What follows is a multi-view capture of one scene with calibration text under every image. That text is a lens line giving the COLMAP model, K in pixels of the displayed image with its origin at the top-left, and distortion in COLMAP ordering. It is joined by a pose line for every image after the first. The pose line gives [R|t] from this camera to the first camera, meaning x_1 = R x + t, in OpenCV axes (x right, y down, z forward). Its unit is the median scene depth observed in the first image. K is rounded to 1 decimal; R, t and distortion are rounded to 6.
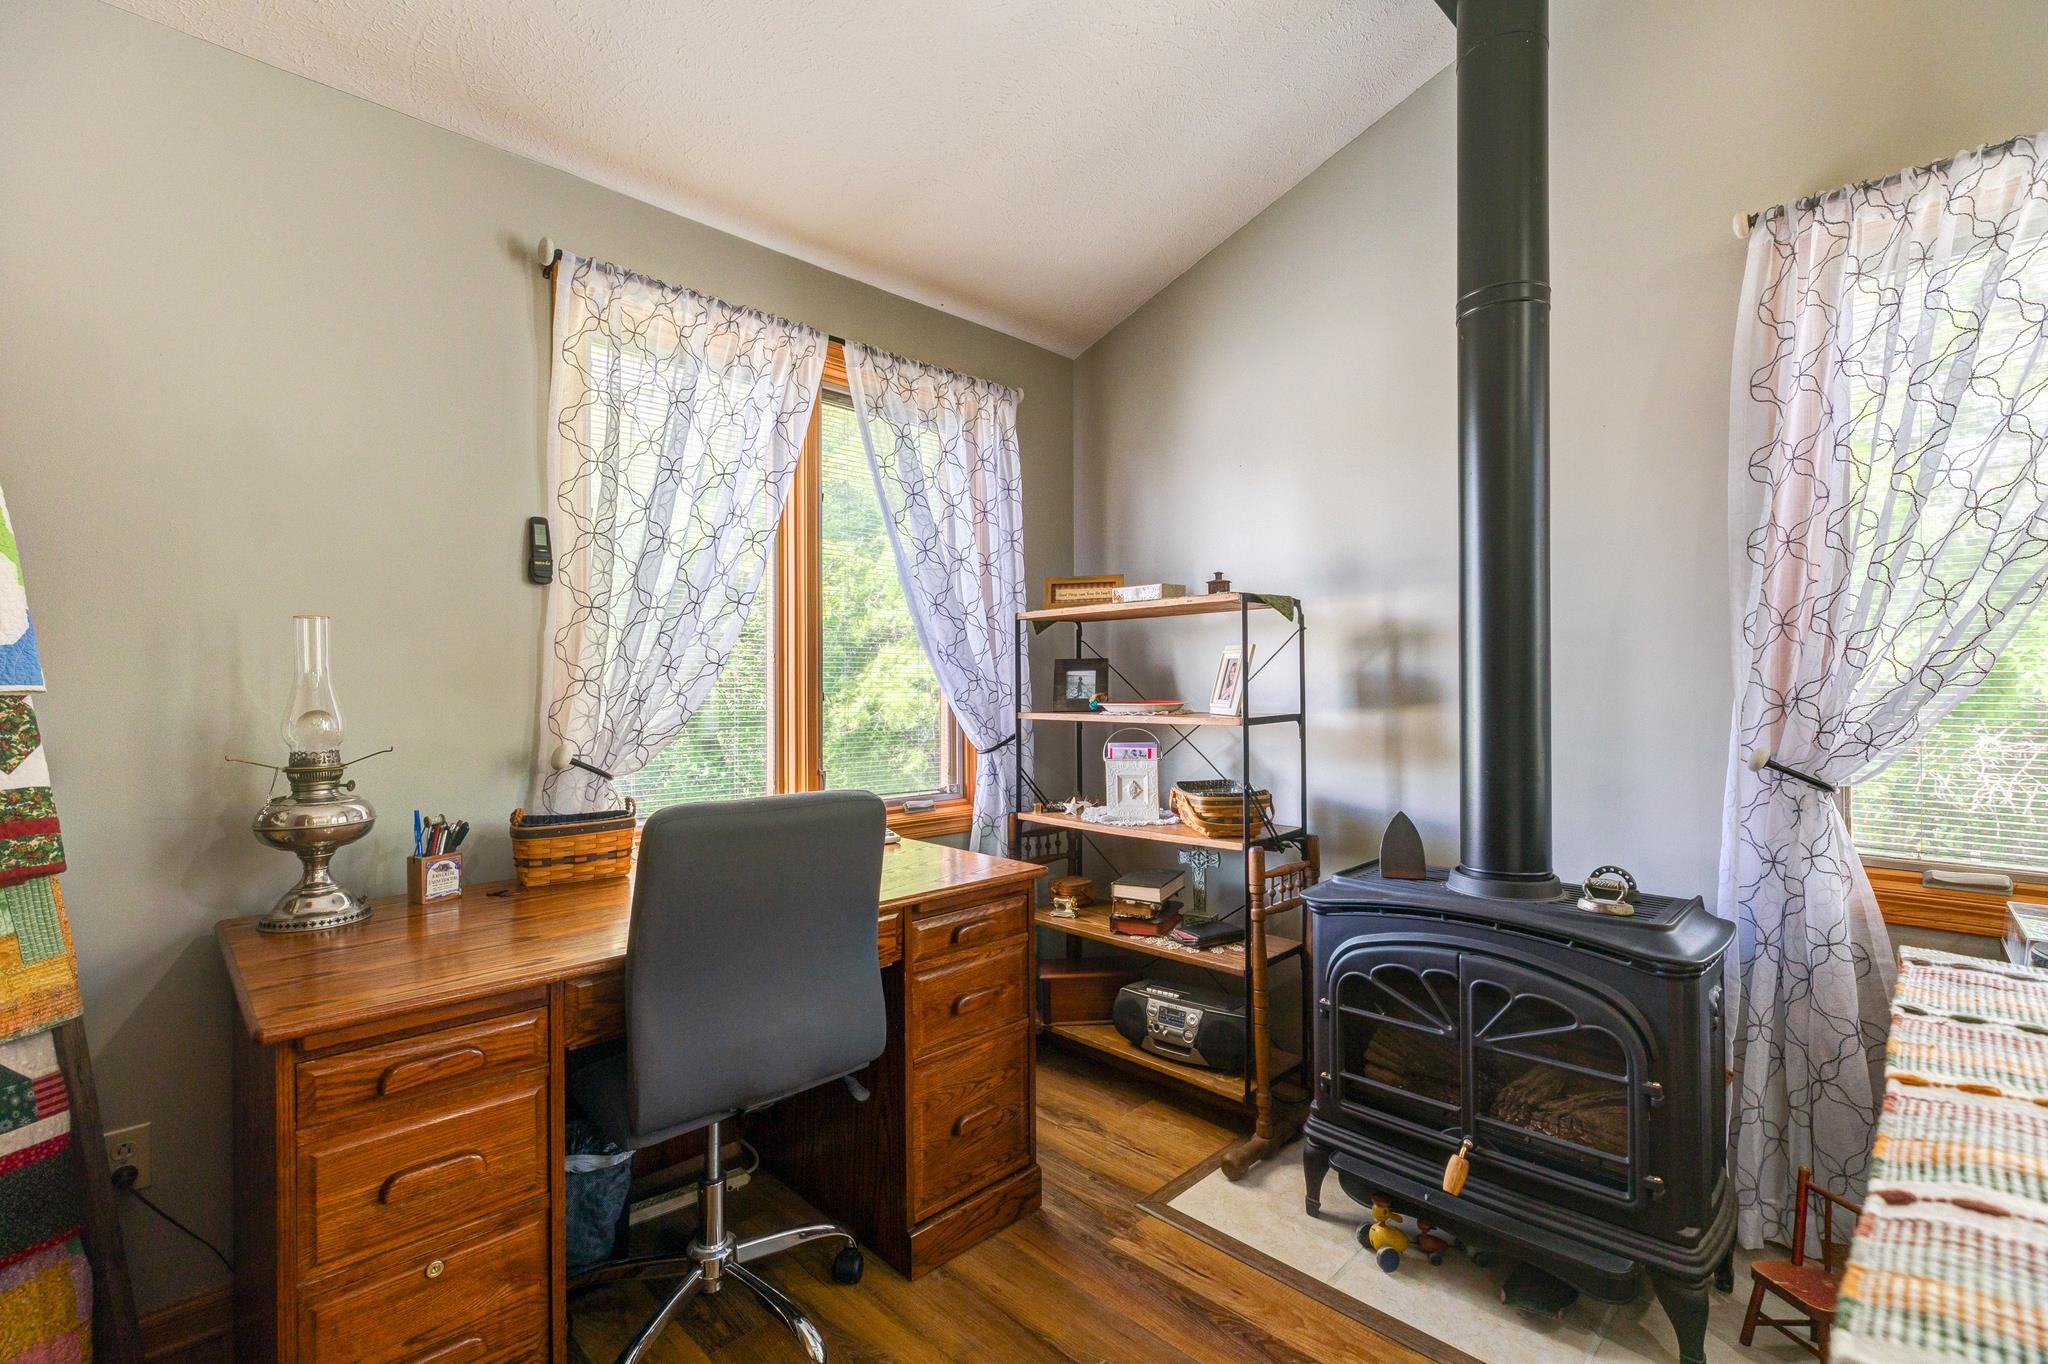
lens RADIAL K [[927.1, 0, 1024.3], [0, 927.1, 679.9], [0, 0, 1]] dist [0.001863, 0.000246]
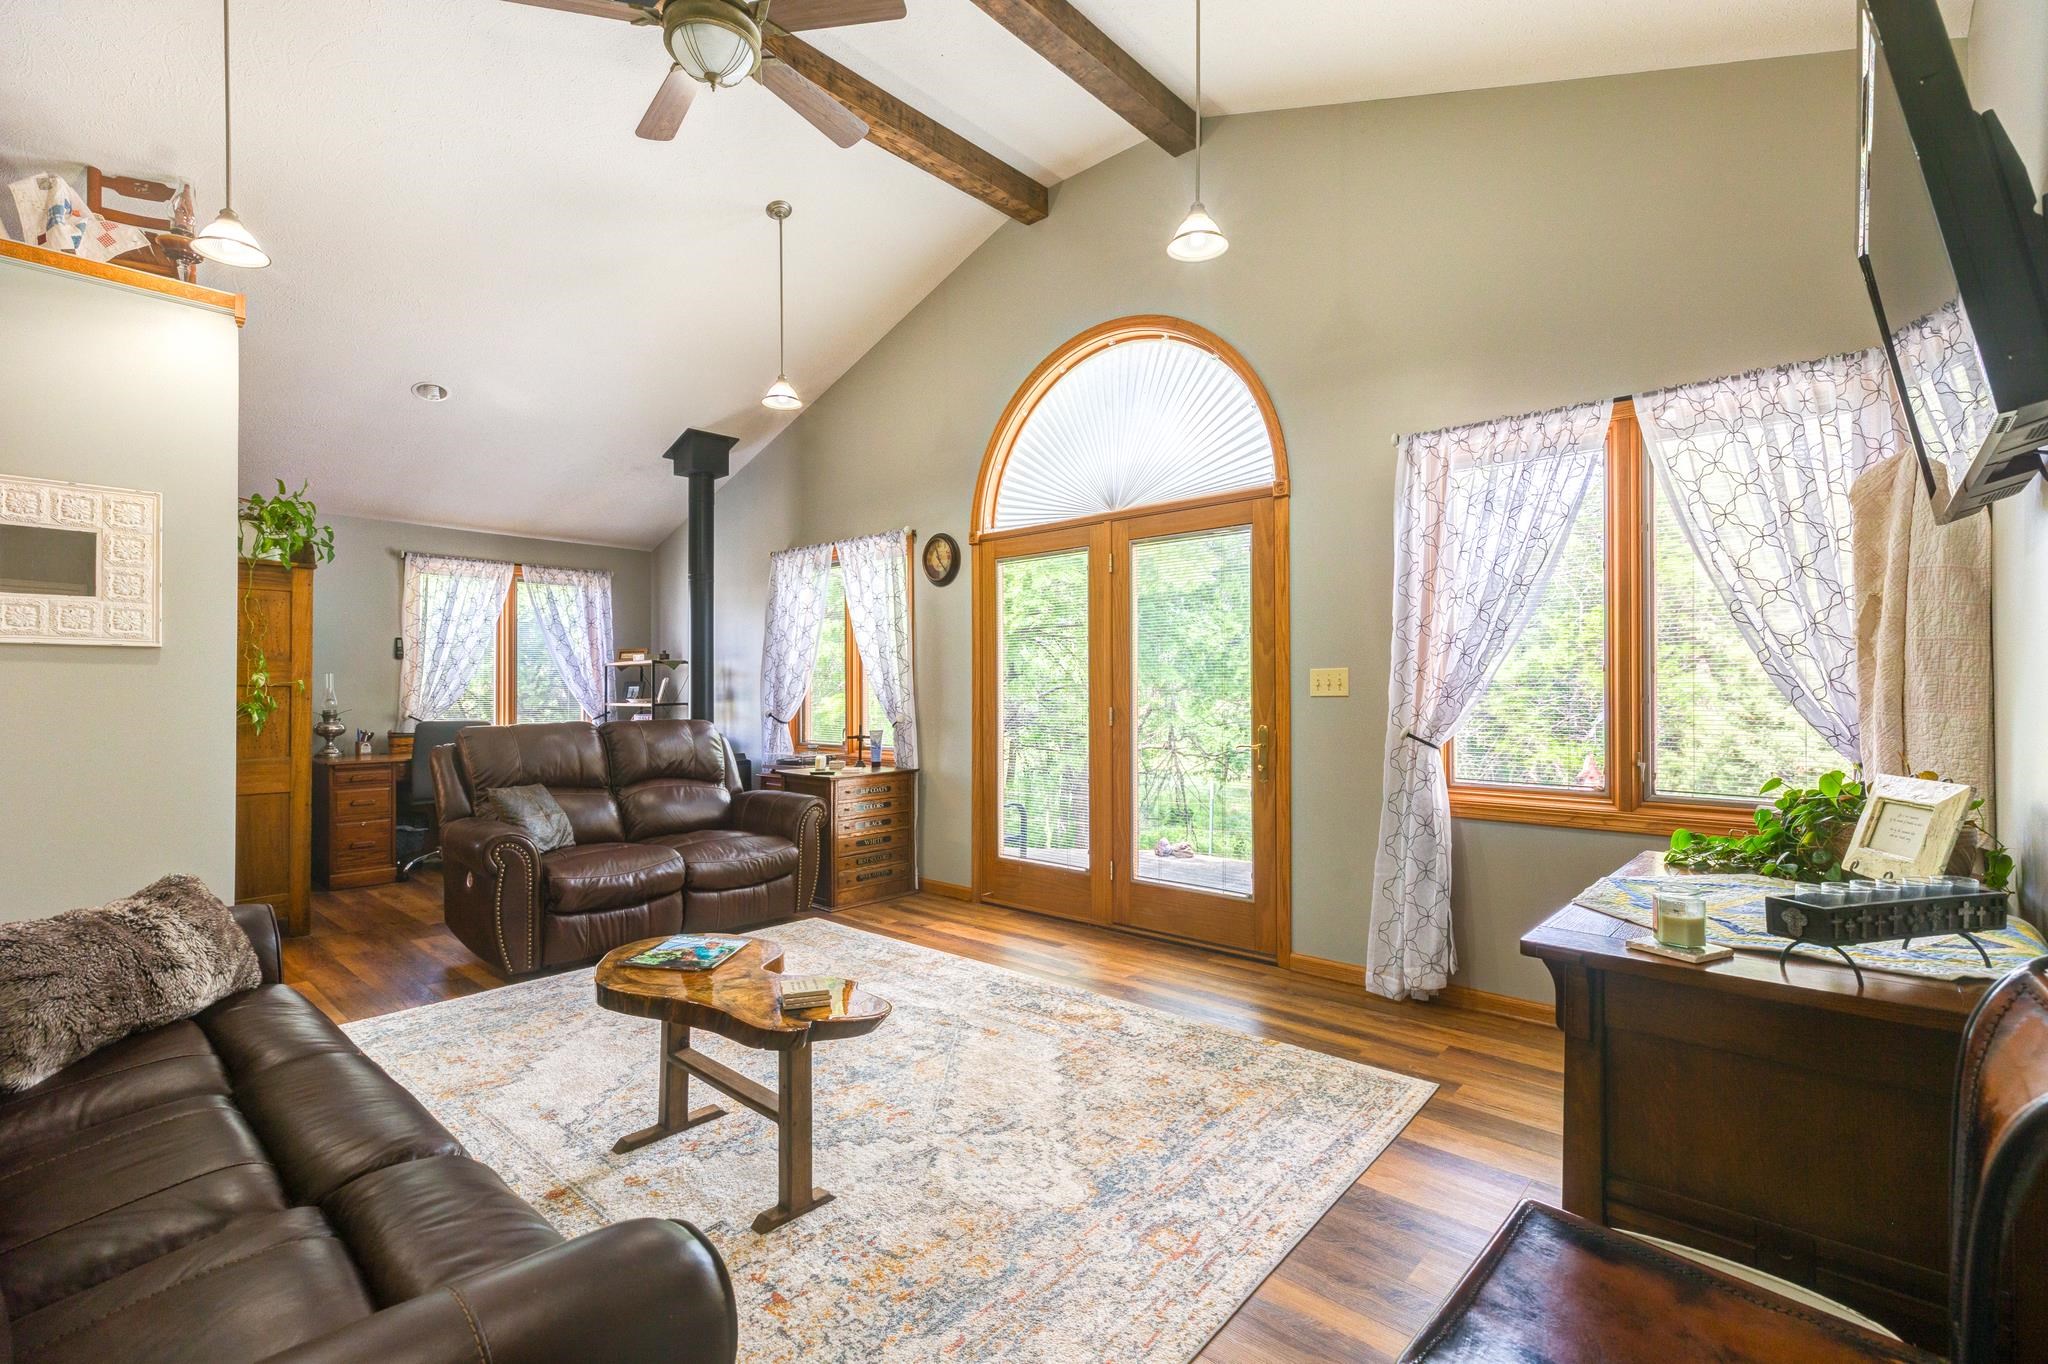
lens RADIAL K [[927.1, 0, 1024.7], [0, 927.1, 684.3], [0, 0, 1]] dist [0.001863, 0.000246]
pose [[0.998176, 0.001518, 0.060348, 1.349751], [-0.001074, 0.999972, -0.007394, 0.000672], [-0.060357, 0.007316, 0.998150, -2.174890]]
